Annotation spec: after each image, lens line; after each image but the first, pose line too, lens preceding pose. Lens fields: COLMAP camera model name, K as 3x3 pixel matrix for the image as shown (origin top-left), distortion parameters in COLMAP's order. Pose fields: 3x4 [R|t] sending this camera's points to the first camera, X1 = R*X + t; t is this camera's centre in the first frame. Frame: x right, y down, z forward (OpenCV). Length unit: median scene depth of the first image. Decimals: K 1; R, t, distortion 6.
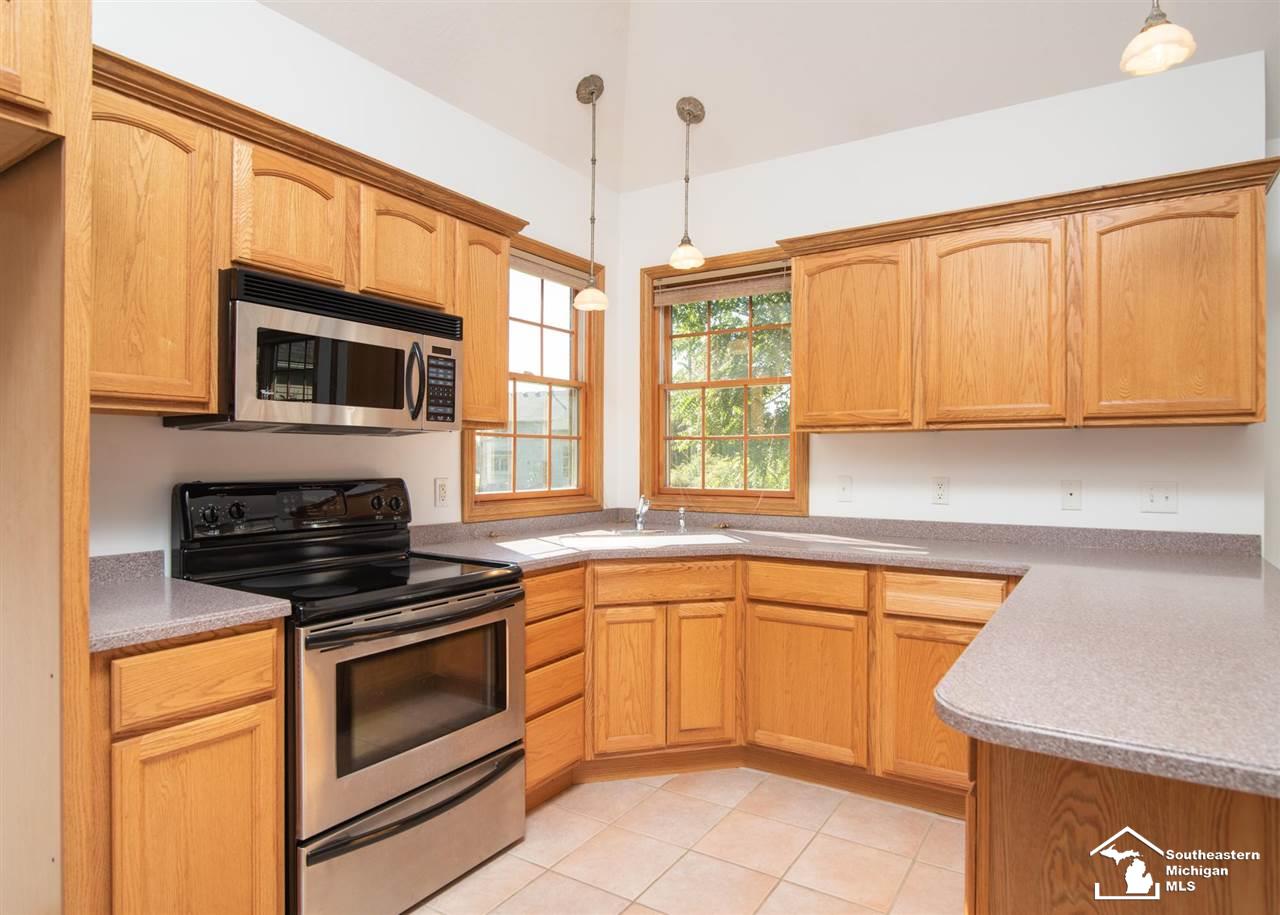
lens RADIAL K [[741.2, 0, 639.9], [0, 741.2, 459.5], [0, 0, 1]] dist [0.003330, 0.000385]
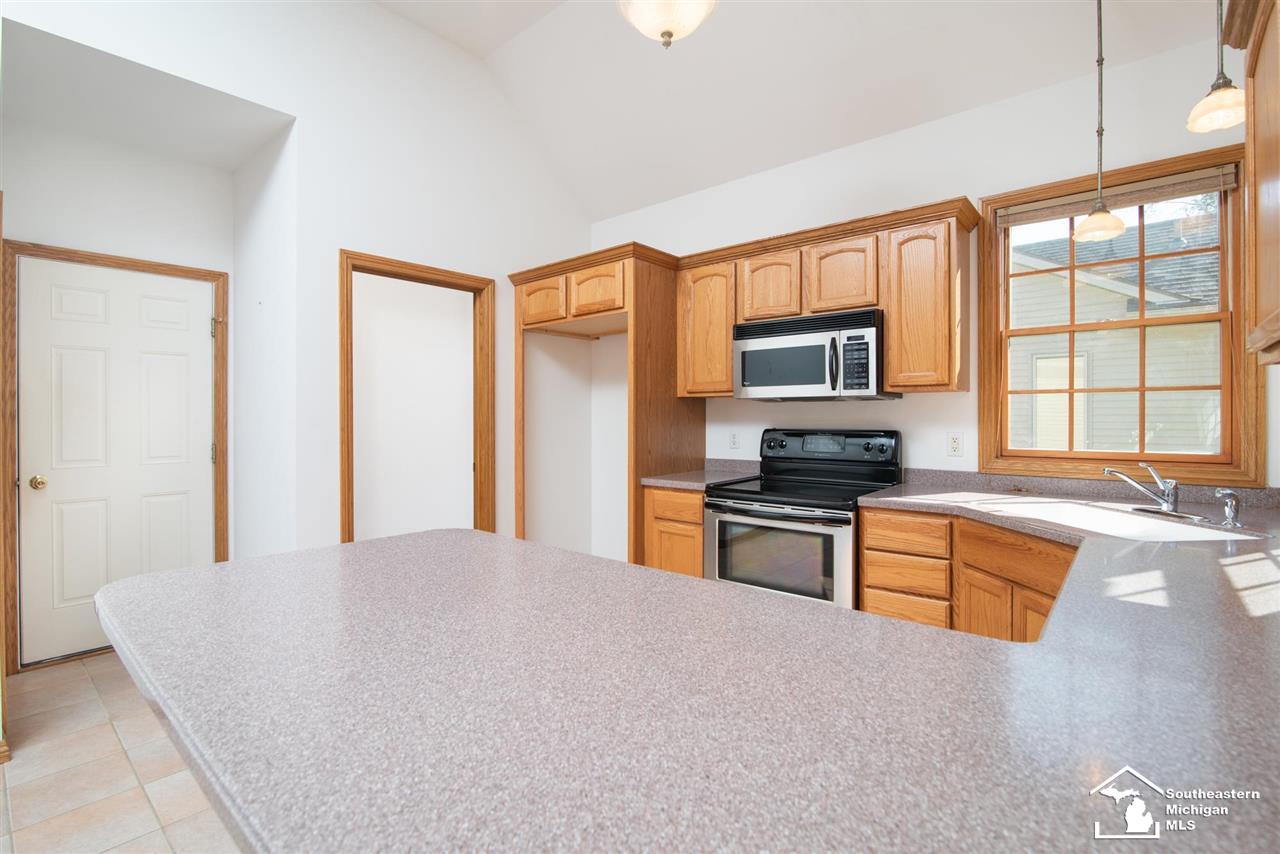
lens RADIAL K [[587.1, 0, 639.7], [0, 587.1, 419.3], [0, 0, 1]] dist [-0.002697, -0.000242]
pose [[-0.131573, 0.002425, -0.991304, 0.885064], [0.001429, 0.999996, 0.002256, 0.001844], [0.991305, -0.001120, -0.131576, 0.751640]]
